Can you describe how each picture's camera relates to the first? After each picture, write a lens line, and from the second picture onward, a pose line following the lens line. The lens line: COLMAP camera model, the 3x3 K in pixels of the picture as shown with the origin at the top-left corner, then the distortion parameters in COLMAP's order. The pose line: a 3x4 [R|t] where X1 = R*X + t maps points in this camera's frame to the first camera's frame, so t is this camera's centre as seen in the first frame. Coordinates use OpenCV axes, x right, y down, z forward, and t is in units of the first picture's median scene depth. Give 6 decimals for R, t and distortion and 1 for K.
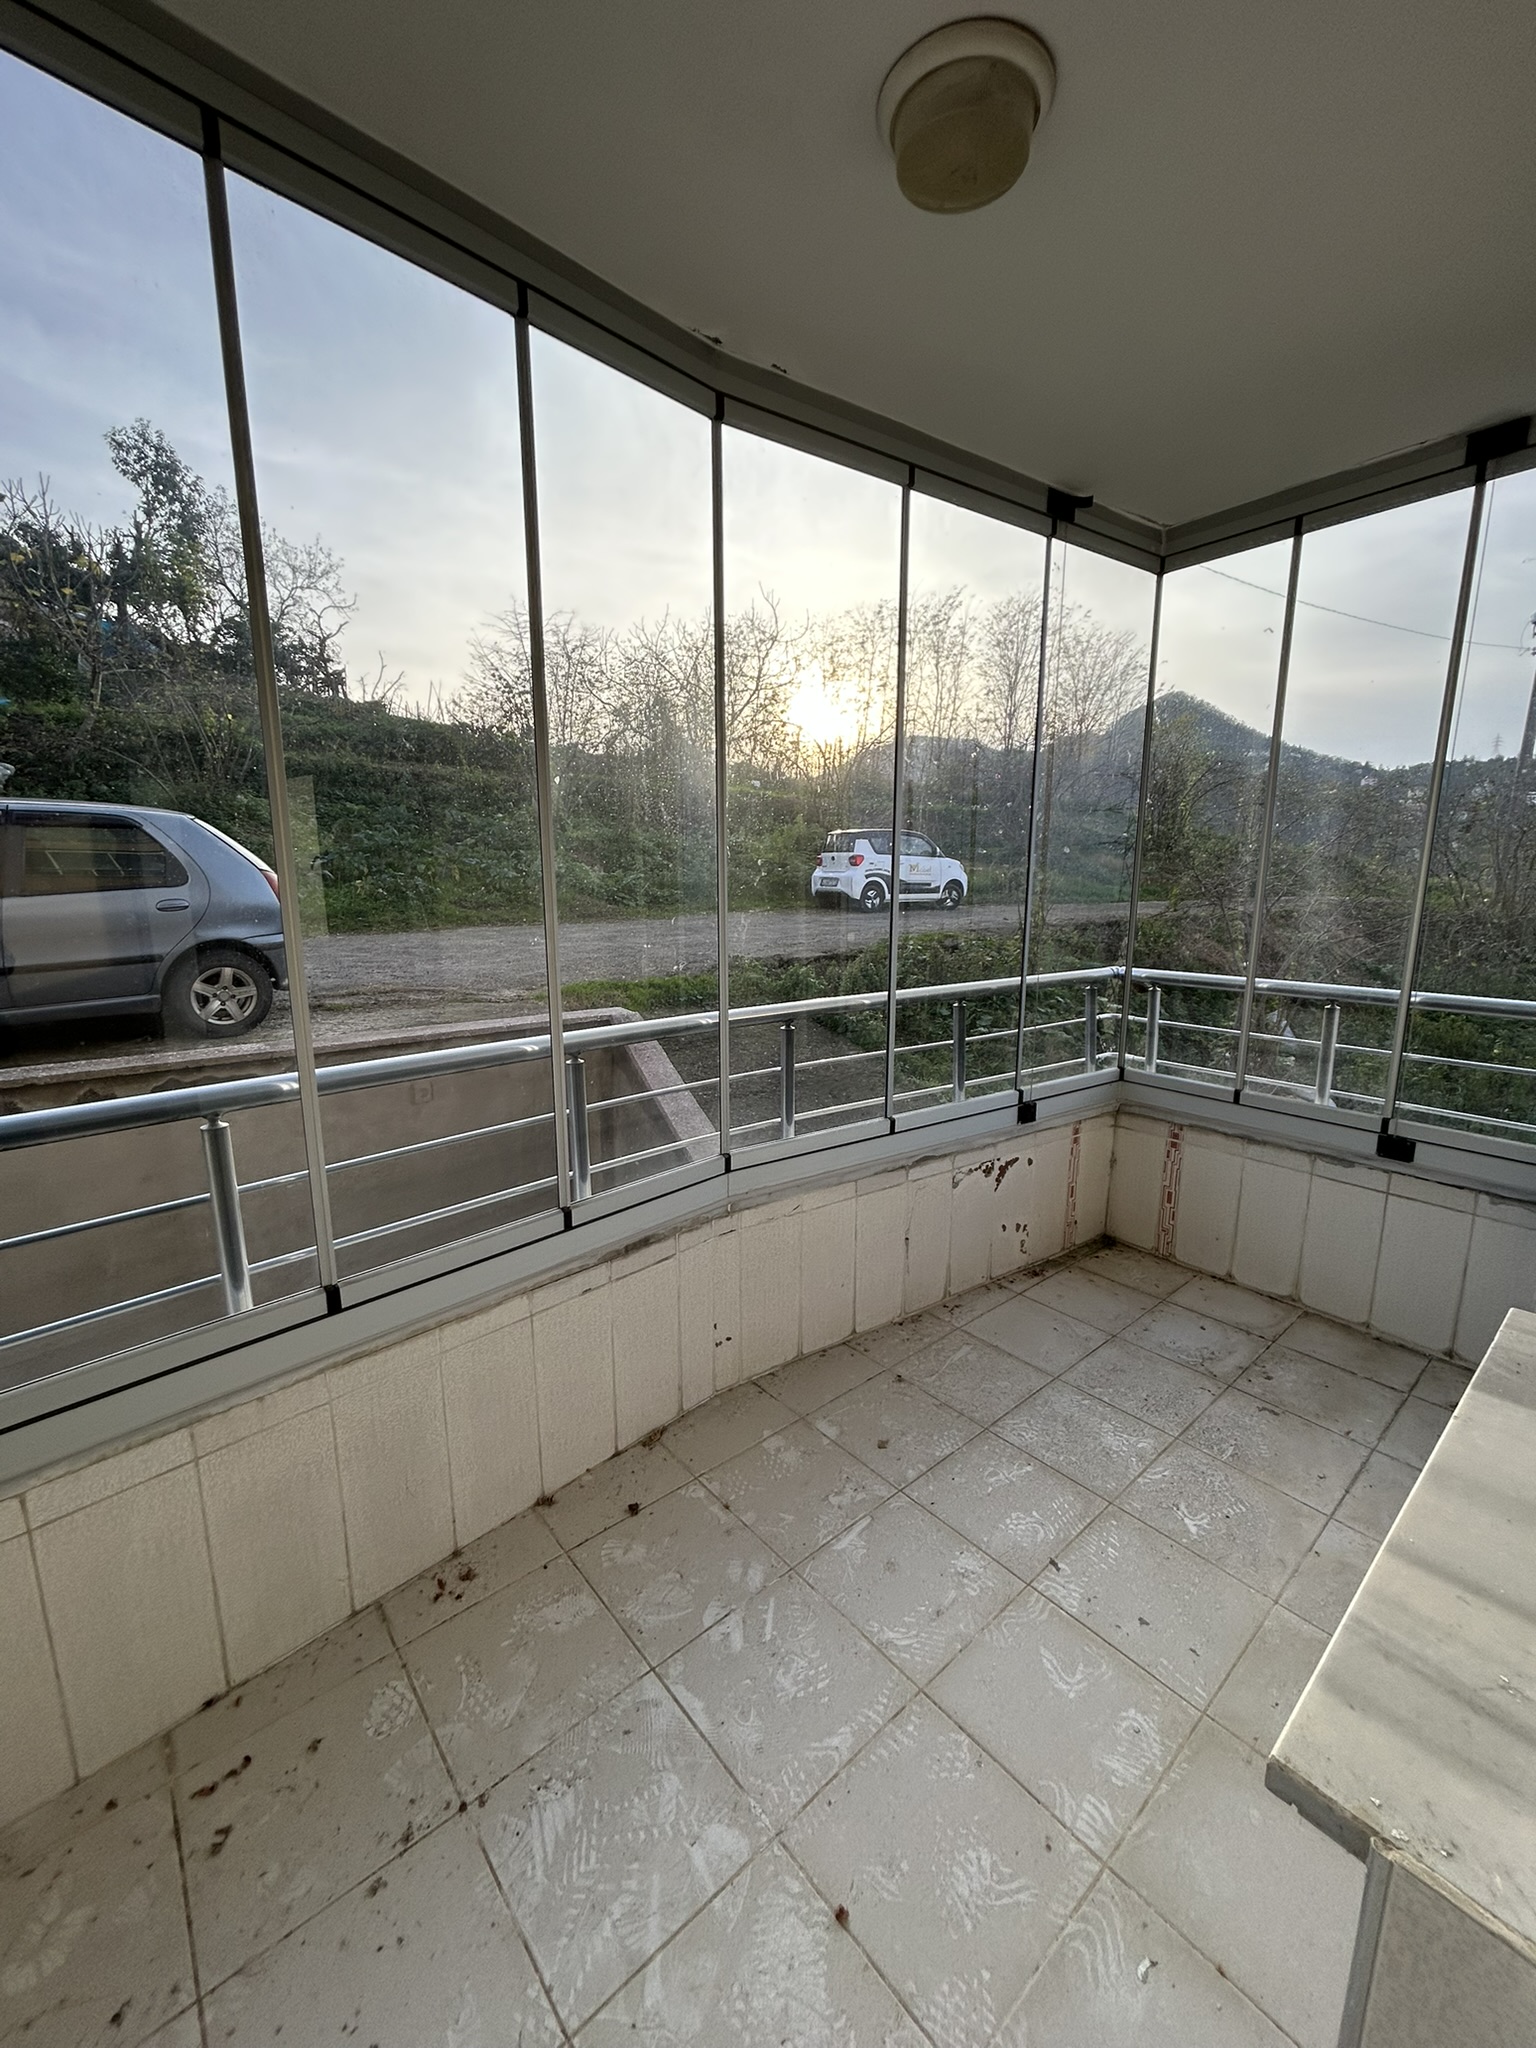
lens RADIAL K [[812.5, 0, 769.0], [0, 812.5, 1025.0], [0, 0, 1]] dist [0.000203, -0.001686]
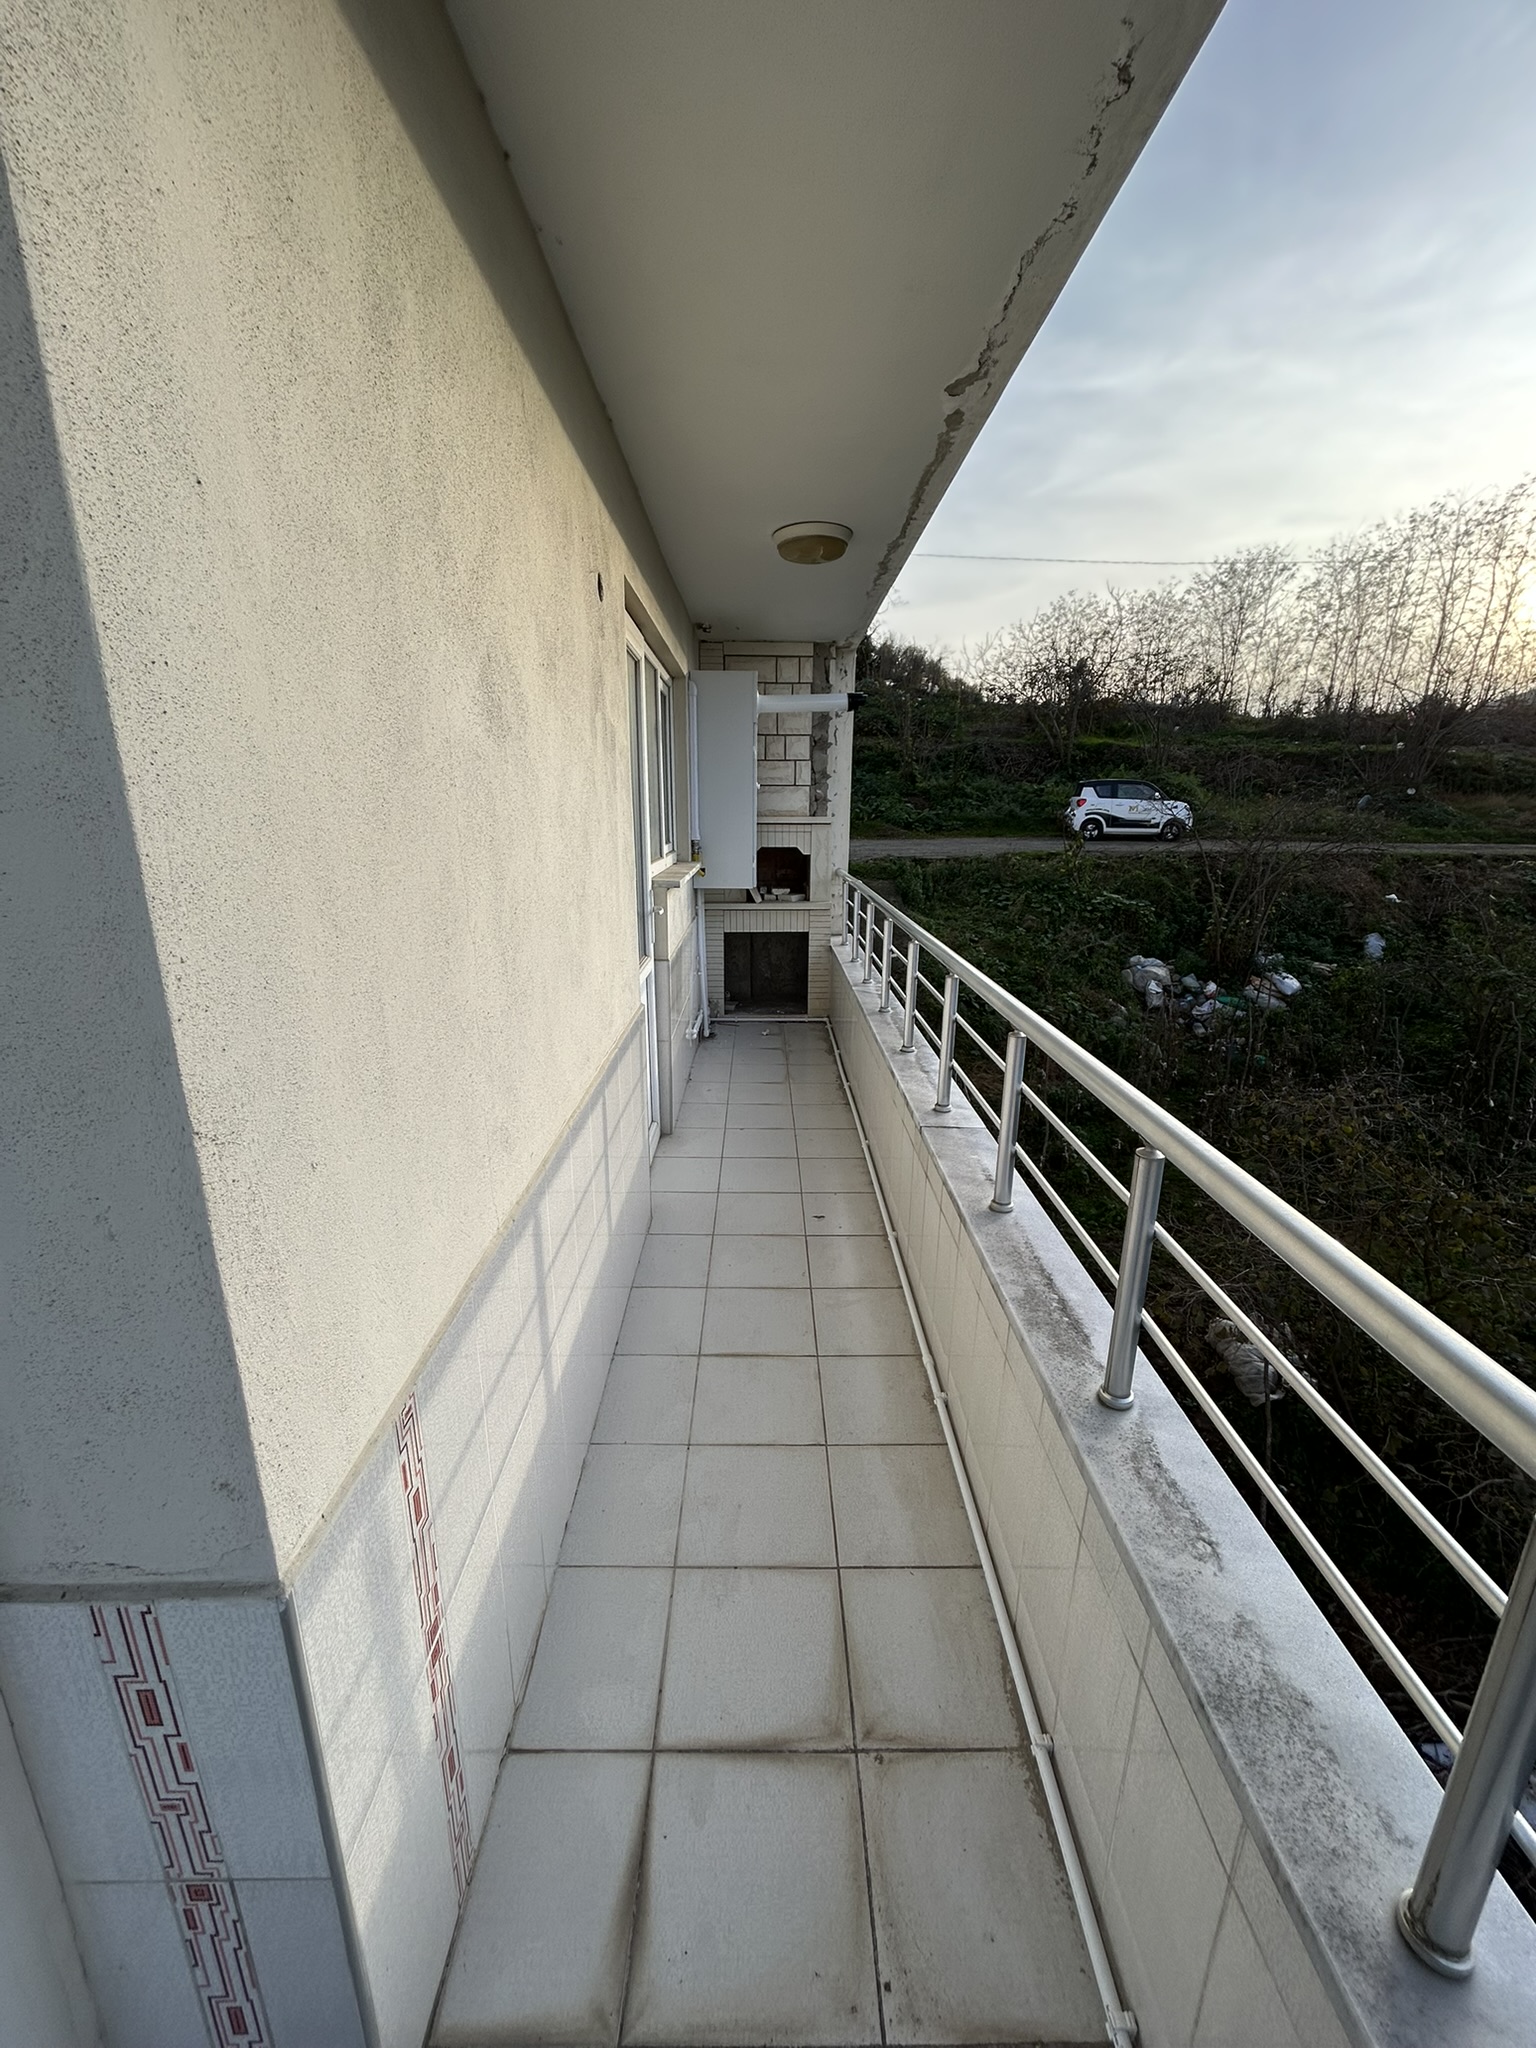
lens RADIAL K [[812.5, 0, 772.7], [0, 812.5, 1031.6], [0, 0, 1]] dist [0.000203, -0.001686]
pose [[0.769223, 0.178954, -0.613410, 0.612226], [-0.125959, 0.983612, 0.129002, 0.069708], [0.626443, -0.021967, 0.779158, -0.417375]]
